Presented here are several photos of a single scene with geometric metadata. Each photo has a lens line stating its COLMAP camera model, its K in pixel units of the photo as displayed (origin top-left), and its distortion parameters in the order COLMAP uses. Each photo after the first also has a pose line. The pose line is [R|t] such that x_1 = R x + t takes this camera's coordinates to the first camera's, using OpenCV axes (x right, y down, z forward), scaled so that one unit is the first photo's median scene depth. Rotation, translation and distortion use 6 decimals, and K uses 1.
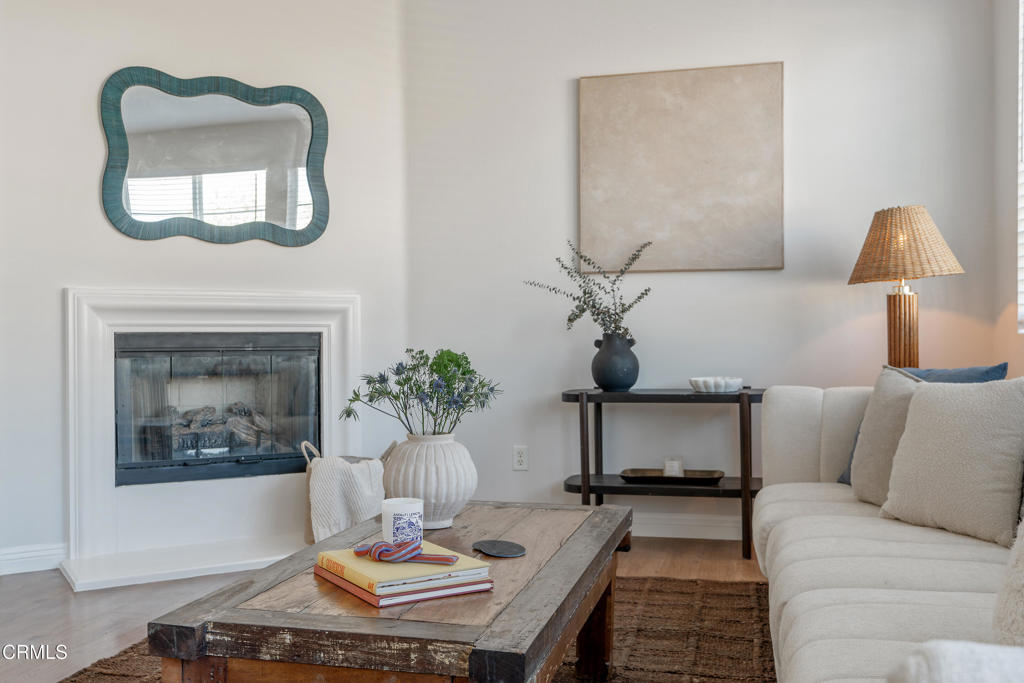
lens RADIAL K [[977.2, 0, 508.6], [0, 977.2, 356.8], [0, 0, 1]] dist [0.009913, 0.000000]
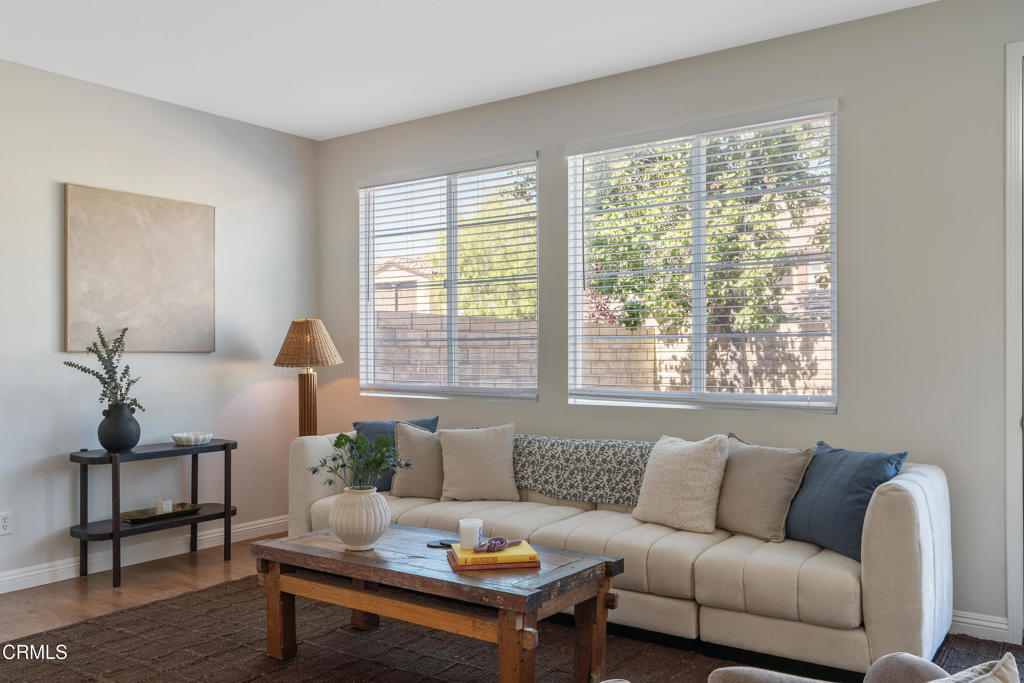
lens RADIAL K [[856.4, 0, 513.5], [0, 856.4, 349.5], [0, 0, 1]] dist [0.018329, -0.021059]
pose [[0.363231, 0.012700, 0.931613, -0.717195], [0.011801, 0.999764, -0.018230, -0.066618], [-0.931624, 0.017615, 0.362996, 0.148598]]
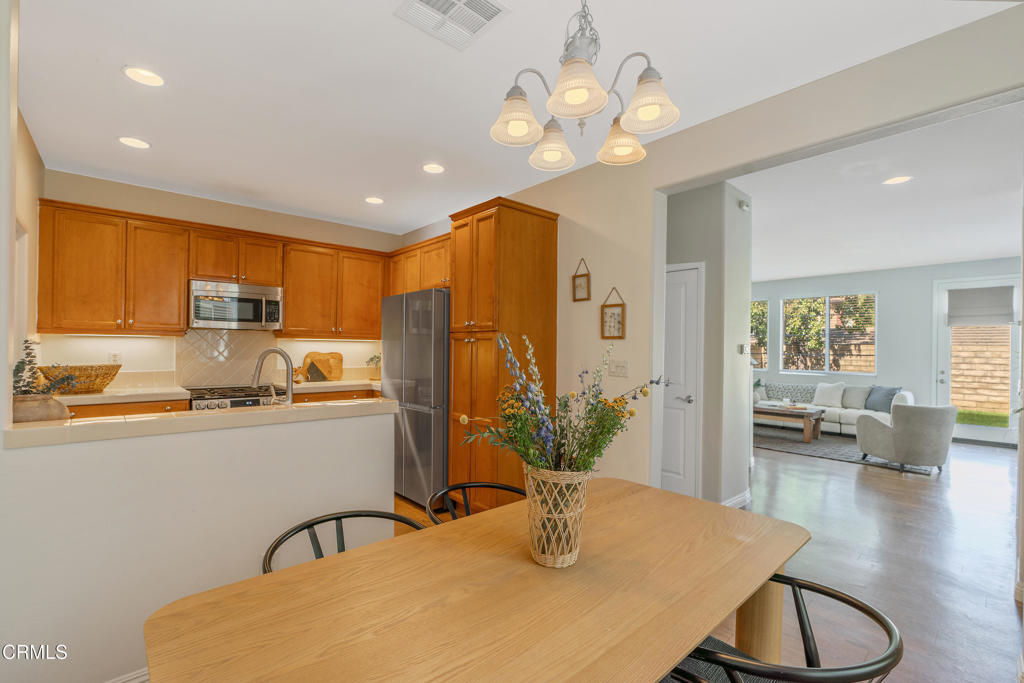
lens RADIAL K [[457.6, 0, 510.0], [0, 457.6, 345.5], [0, 0, 1]] dist [-0.014638, 0.005568]
pose [[0.553002, 0.021619, 0.832899, -1.961218], [-0.005969, 0.999740, -0.021986, -0.086574], [-0.833158, 0.007187, 0.552988, 0.366666]]
